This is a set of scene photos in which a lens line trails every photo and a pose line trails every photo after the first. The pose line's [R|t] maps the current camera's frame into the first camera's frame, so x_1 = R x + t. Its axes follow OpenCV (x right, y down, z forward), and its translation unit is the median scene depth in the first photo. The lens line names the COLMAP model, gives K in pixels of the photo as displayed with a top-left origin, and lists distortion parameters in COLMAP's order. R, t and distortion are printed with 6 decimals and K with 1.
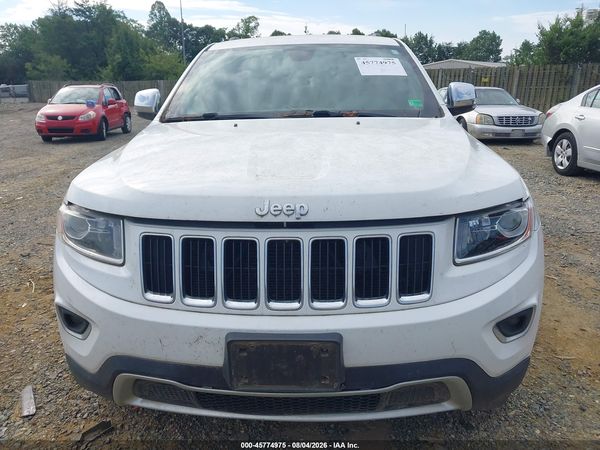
lens RADIAL K [[480.5, 0, 300.0], [0, 480.5, 225.0], [0, 0, 1]] dist [0.001709, -0.004033]
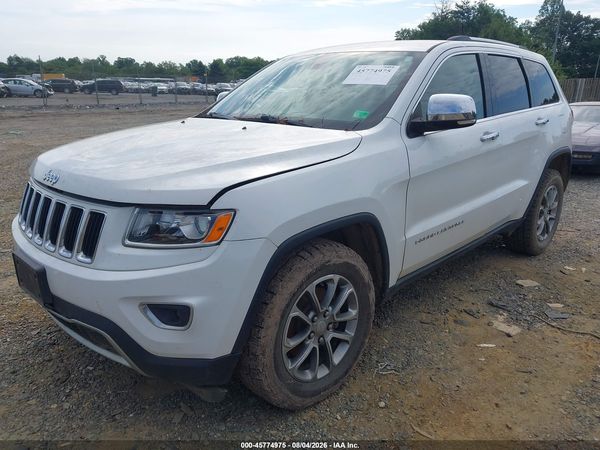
lens RADIAL K [[482.8, 0, 295.7], [0, 482.8, 224.3], [0, 0, 1]] dist [0.009380, -0.007298]
pose [[0.731401, 0.203183, -0.650976, 1.117865], [-0.203658, 0.976100, 0.075842, -0.115438], [0.650827, 0.077106, 0.755300, 0.282407]]
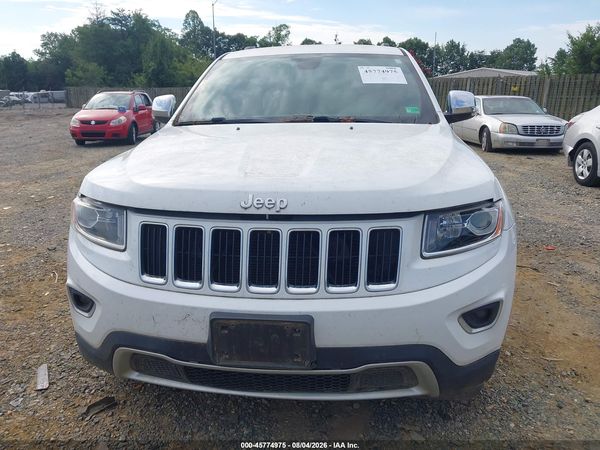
lens RADIAL K [[482.8, 0, 295.7], [0, 482.8, 224.3], [0, 0, 1]] dist [0.009380, -0.007298]
pose [[0.997556, 0.024808, -0.065317, 0.084062], [-0.025970, 0.999518, -0.017002, 0.025965], [0.064864, 0.018657, 0.997720, -0.081592]]
